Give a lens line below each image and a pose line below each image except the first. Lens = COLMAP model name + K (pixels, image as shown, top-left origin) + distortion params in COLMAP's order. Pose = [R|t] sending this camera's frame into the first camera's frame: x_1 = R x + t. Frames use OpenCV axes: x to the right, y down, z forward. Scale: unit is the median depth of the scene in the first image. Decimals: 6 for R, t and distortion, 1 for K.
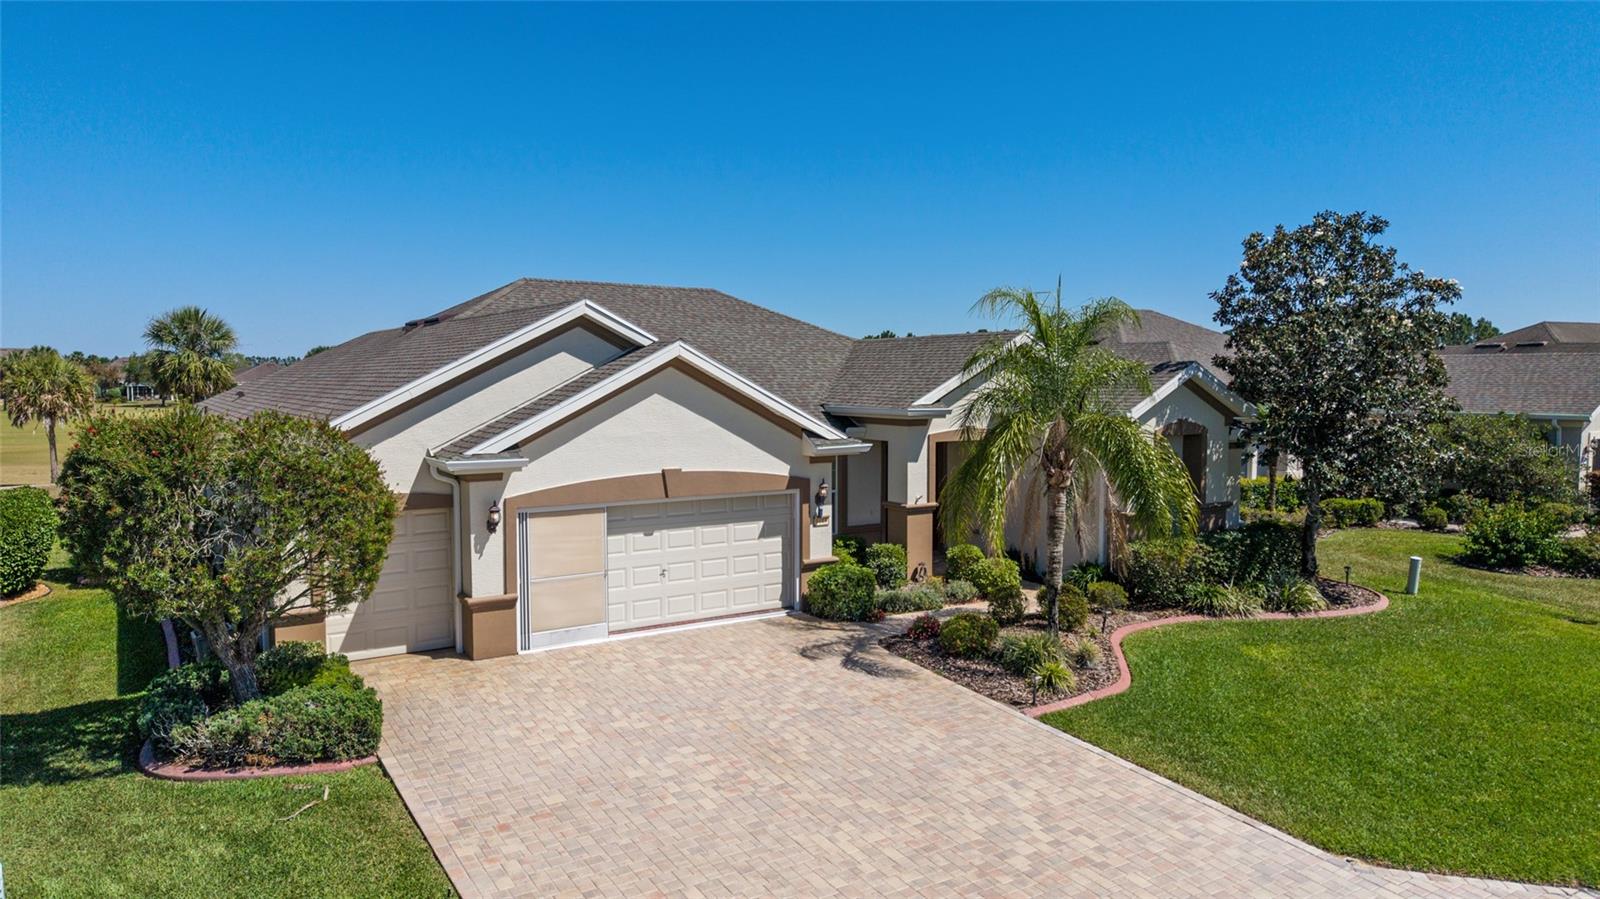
lens RADIAL K [[1050.5, 0, 797.6], [0, 1050.5, 467.3], [0, 0, 1]] dist [0.031704, -0.028932]
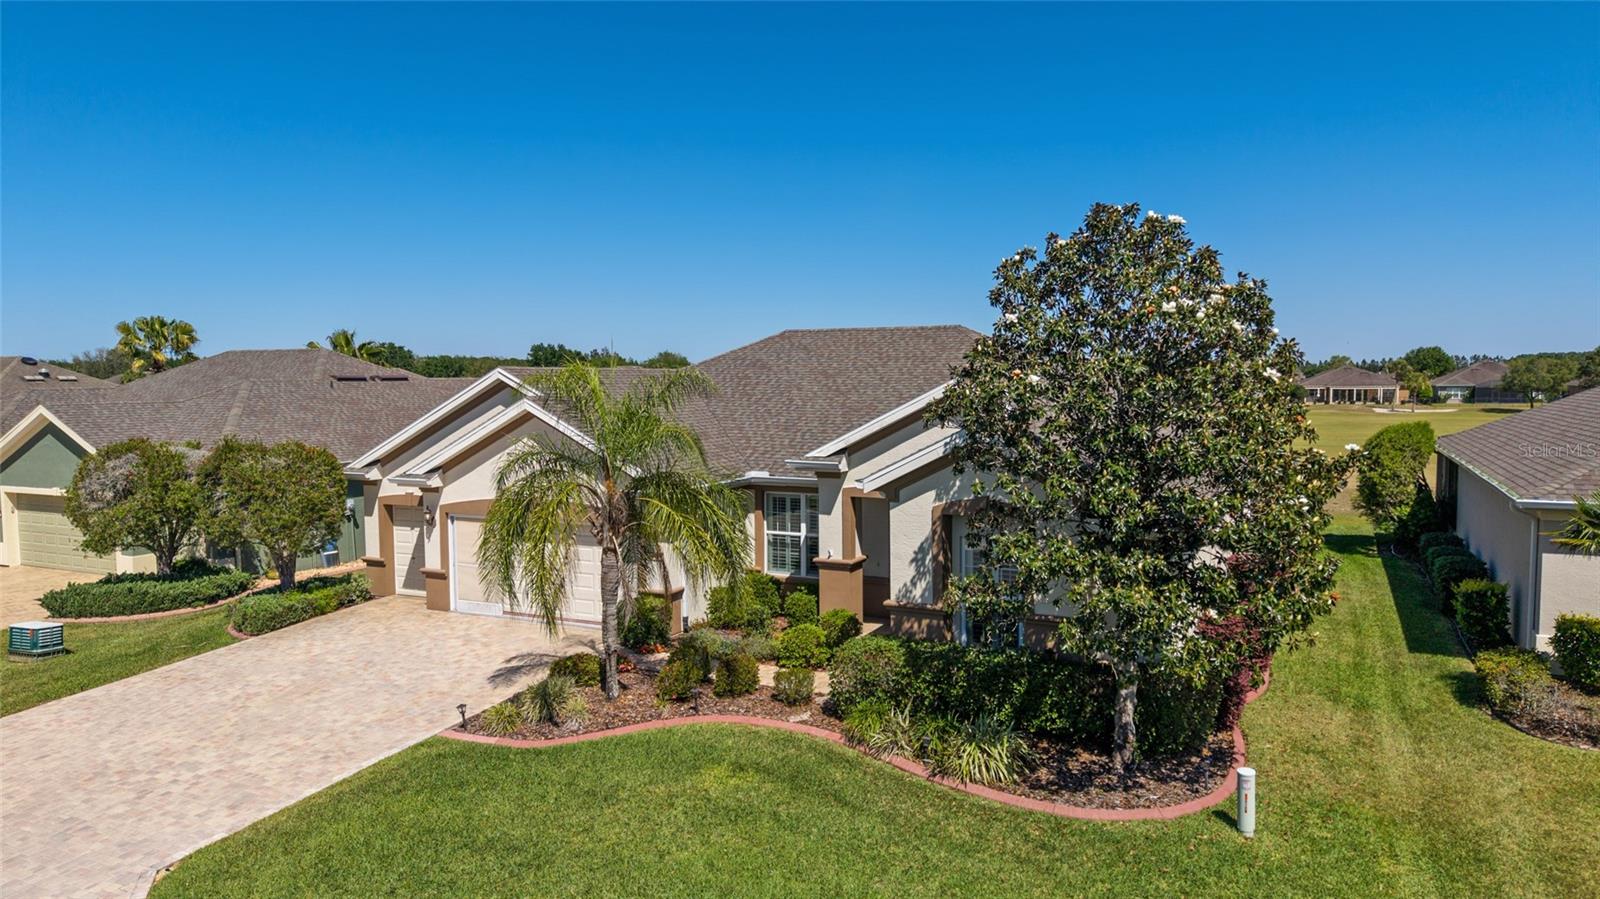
lens RADIAL K [[1054.4, 0, 800.0], [0, 1054.4, 449.5], [0, 0, 1]] dist [0.038957, -0.035230]
pose [[0.520938, 0.052743, -0.851963, 1.253843], [-0.068435, 0.997457, 0.019905, -0.112698], [0.850847, 0.047935, 0.523223, 0.639867]]
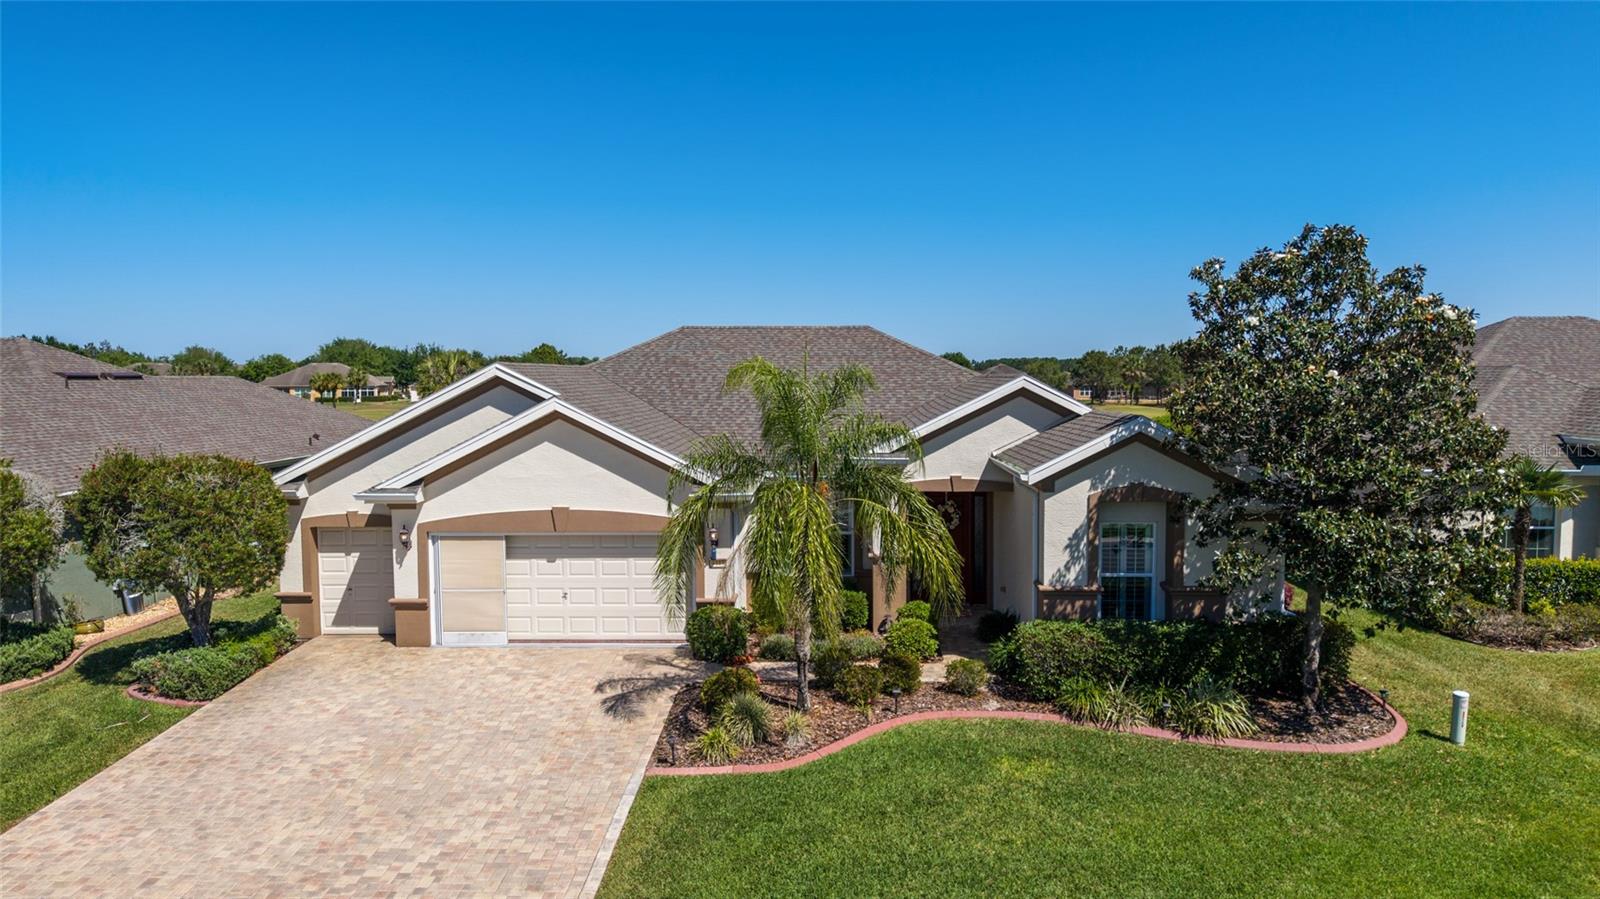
lens RADIAL K [[1050.5, 0, 797.6], [0, 1050.5, 467.3], [0, 0, 1]] dist [0.031704, -0.028932]
pose [[0.823186, 0.043958, -0.566068, 0.815721], [-0.044739, 0.998920, 0.012510, -0.074466], [0.566007, 0.015028, 0.824264, 0.206076]]
